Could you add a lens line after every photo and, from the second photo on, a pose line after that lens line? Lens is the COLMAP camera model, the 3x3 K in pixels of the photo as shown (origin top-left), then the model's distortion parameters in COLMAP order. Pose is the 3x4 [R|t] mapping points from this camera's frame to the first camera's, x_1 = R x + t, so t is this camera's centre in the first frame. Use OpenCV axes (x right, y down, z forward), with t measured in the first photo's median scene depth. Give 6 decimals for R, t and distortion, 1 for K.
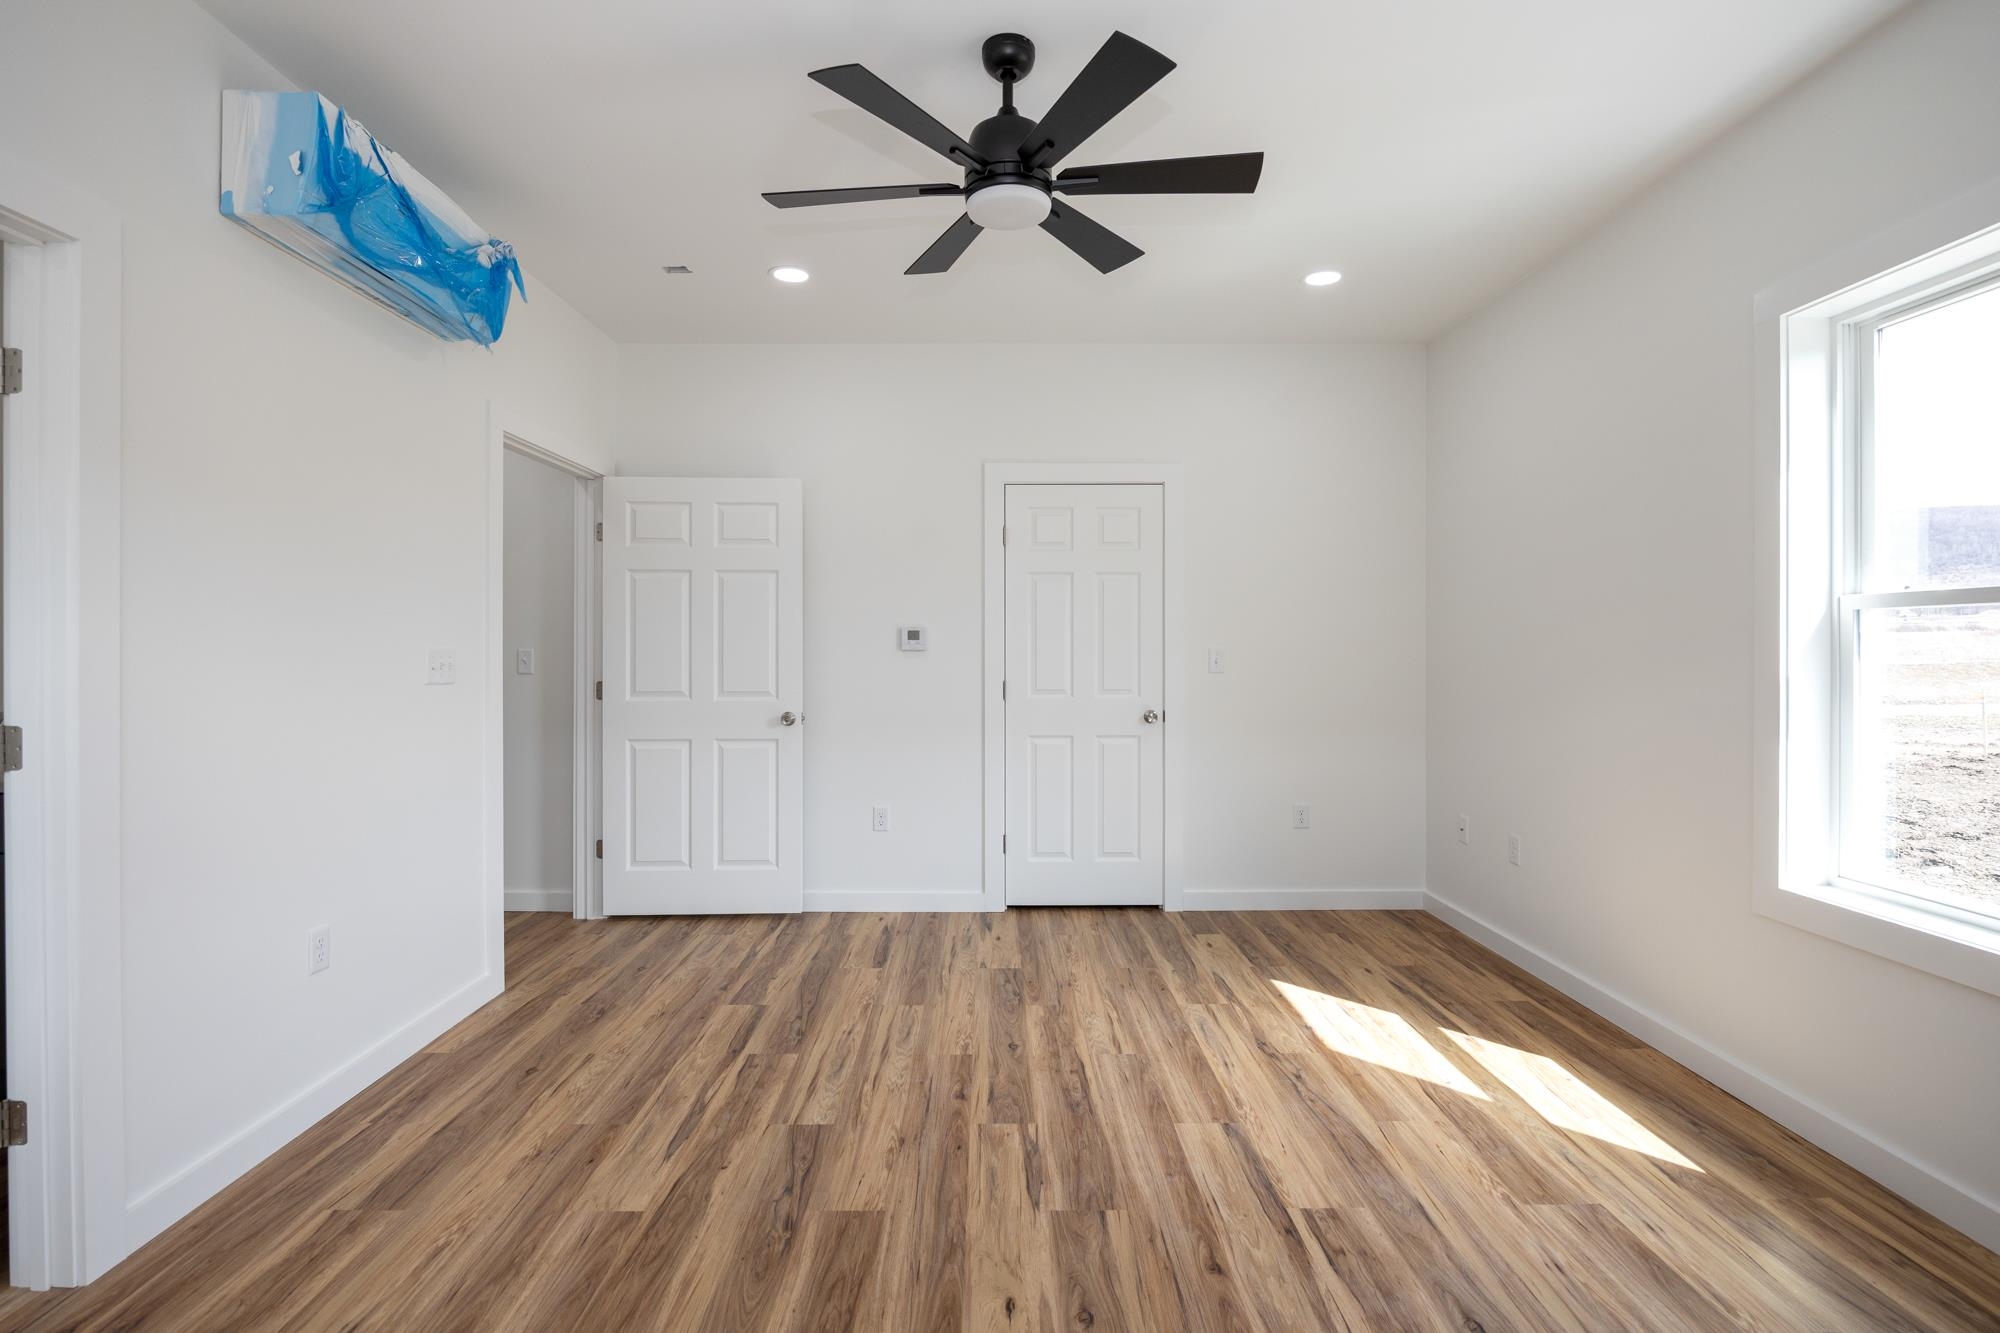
lens RADIAL K [[936.0, 0, 996.4], [0, 936.0, 648.7], [0, 0, 1]] dist [-0.015479, 0.000291]
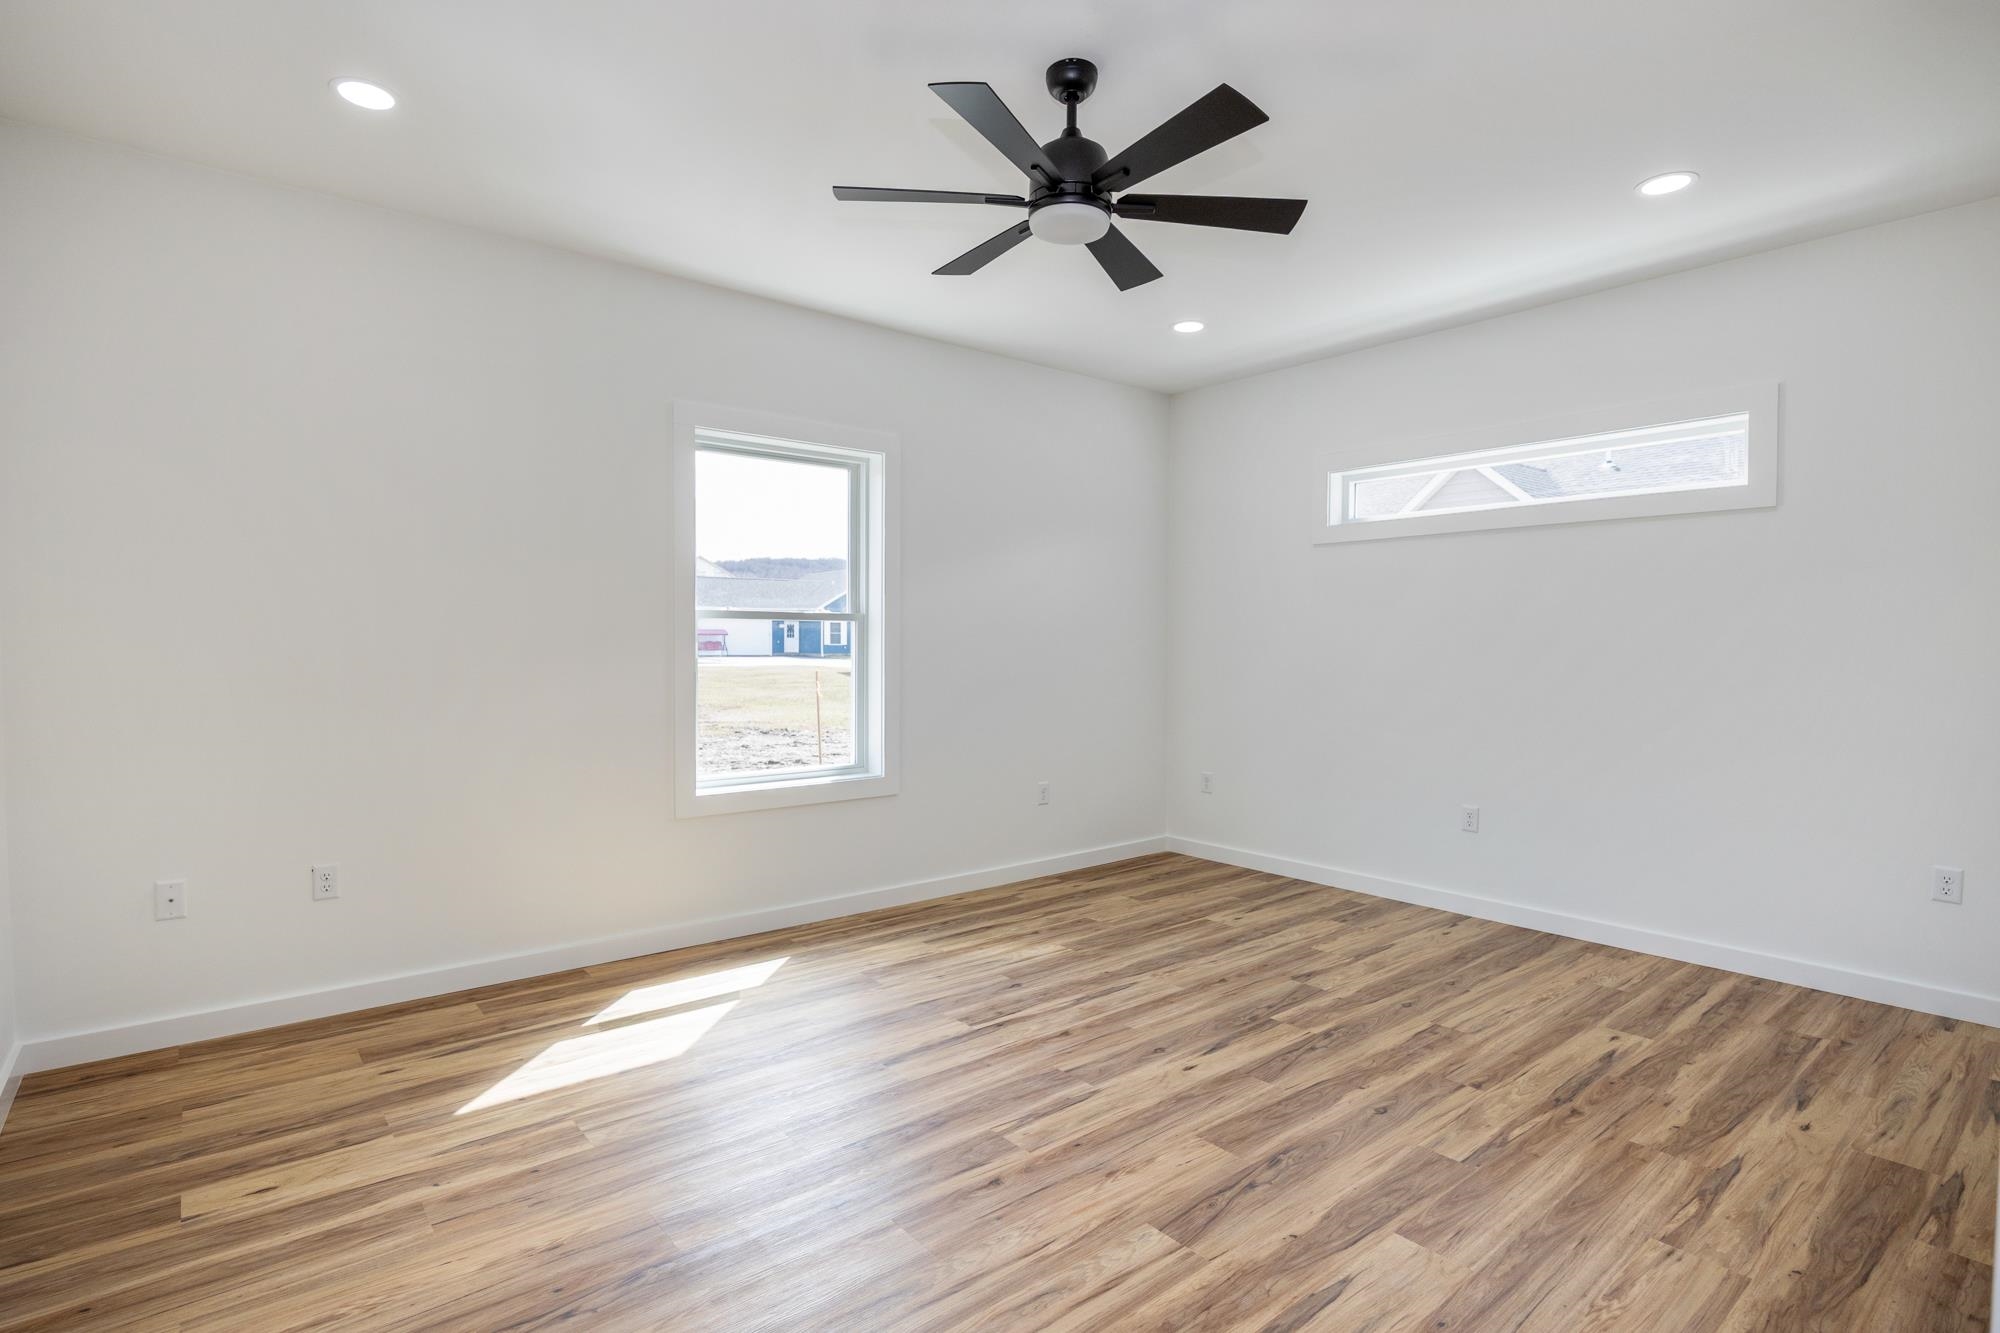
lens RADIAL K [[988.4, 0, 1000.2], [0, 988.4, 662.2], [0, 0, 1]] dist [-0.014618, 0.000383]
pose [[-0.632085, -0.017183, 0.774709, -0.891995], [-0.003355, 0.999805, 0.019438, 0.001135], [-0.774892, 0.009687, -0.632019, 1.939227]]
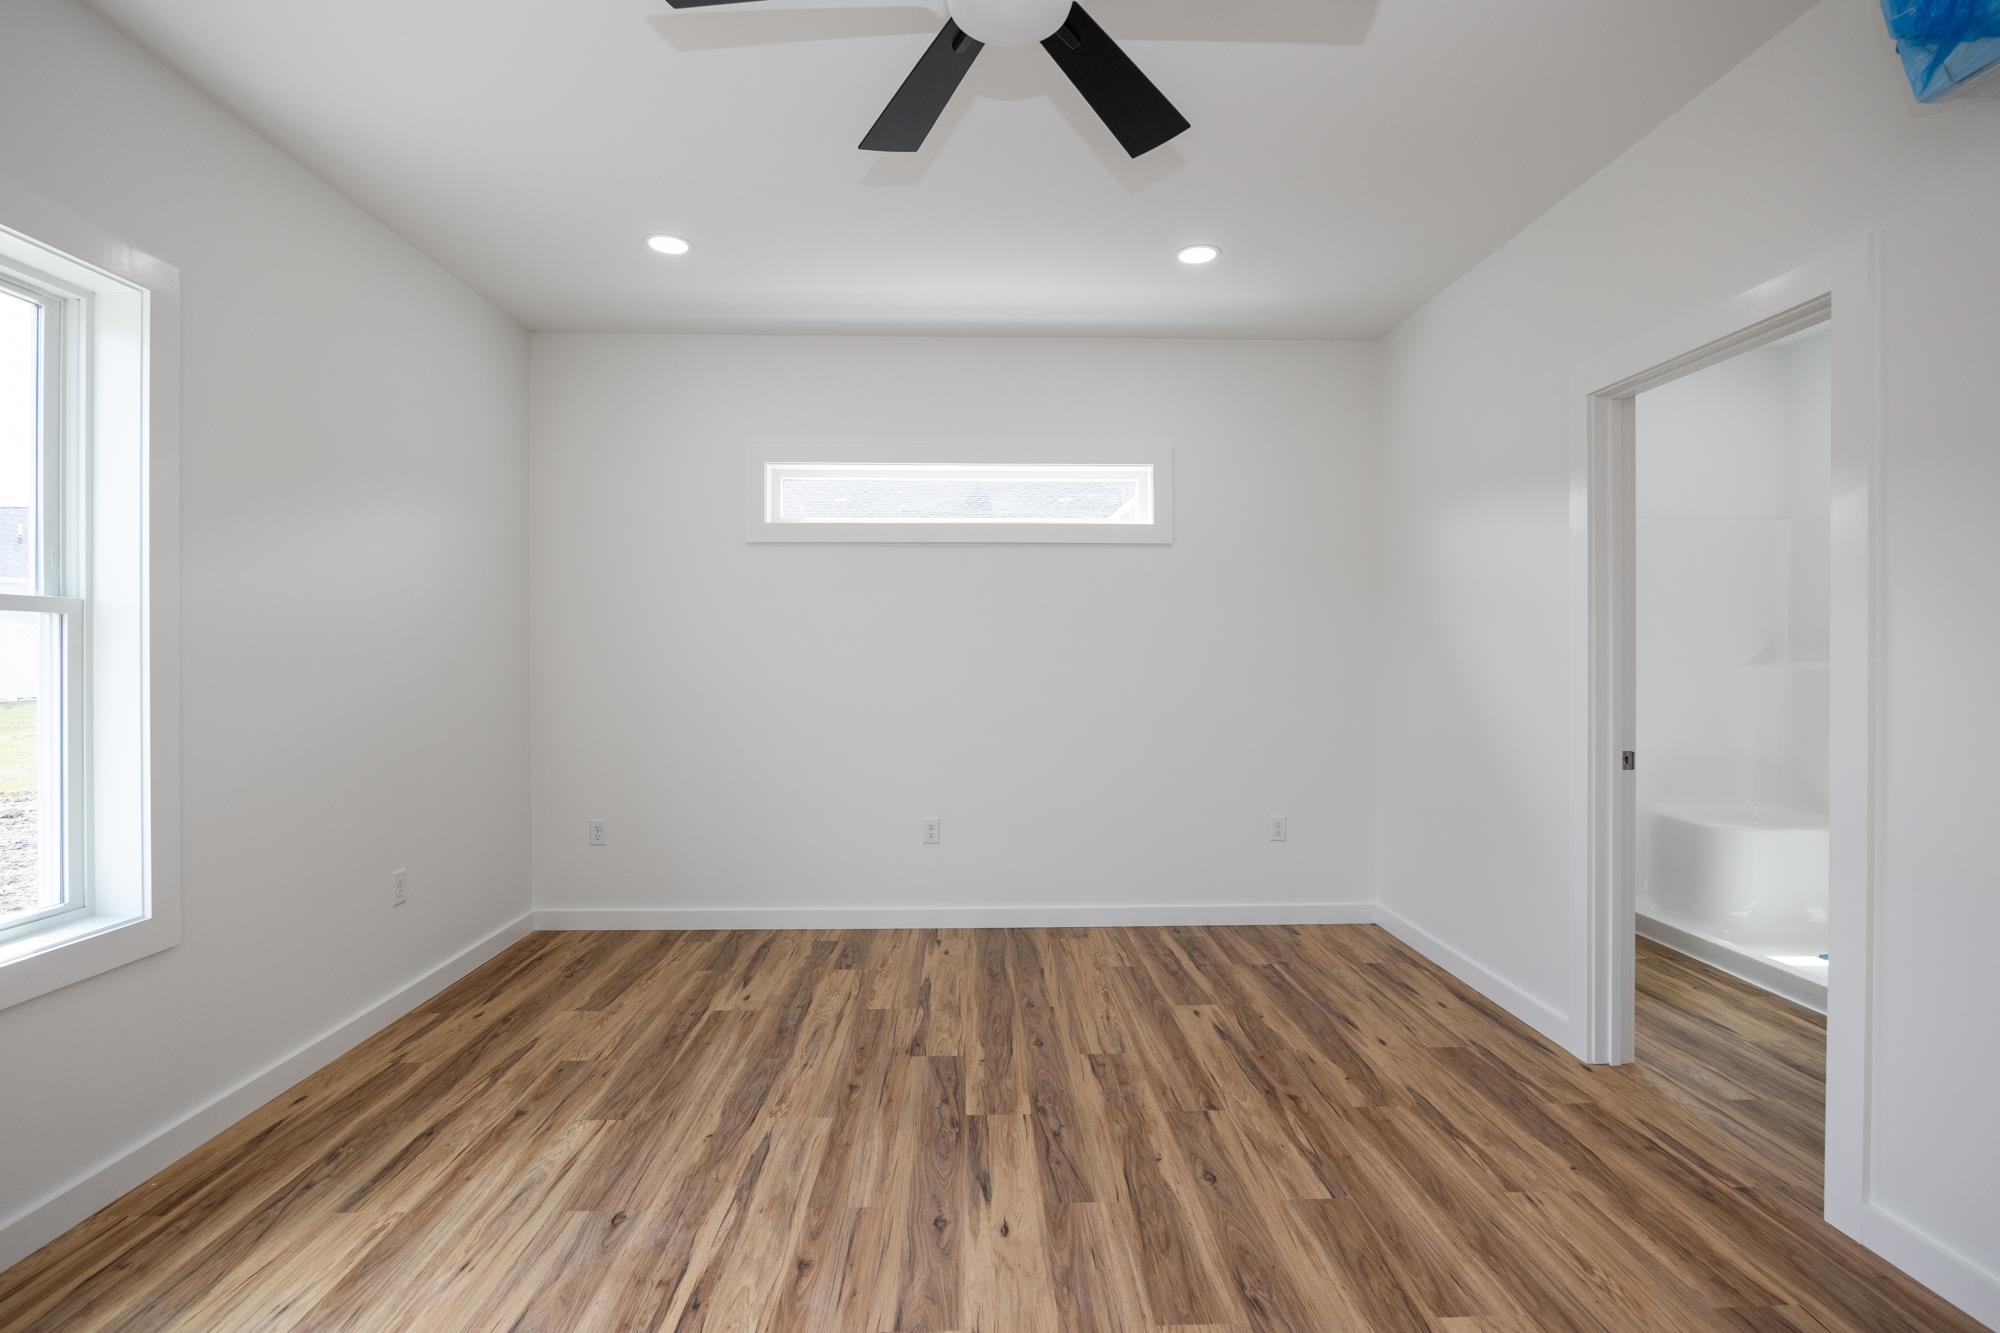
lens RADIAL K [[936.0, 0, 1001.5], [0, 936.0, 660.2], [0, 0, 1]] dist [-0.015479, 0.000291]
pose [[-0.999670, 0.000850, -0.025658, 0.040714], [0.000735, 0.999990, 0.004494, 0.000831], [0.025661, 0.004474, -0.999661, 1.826852]]
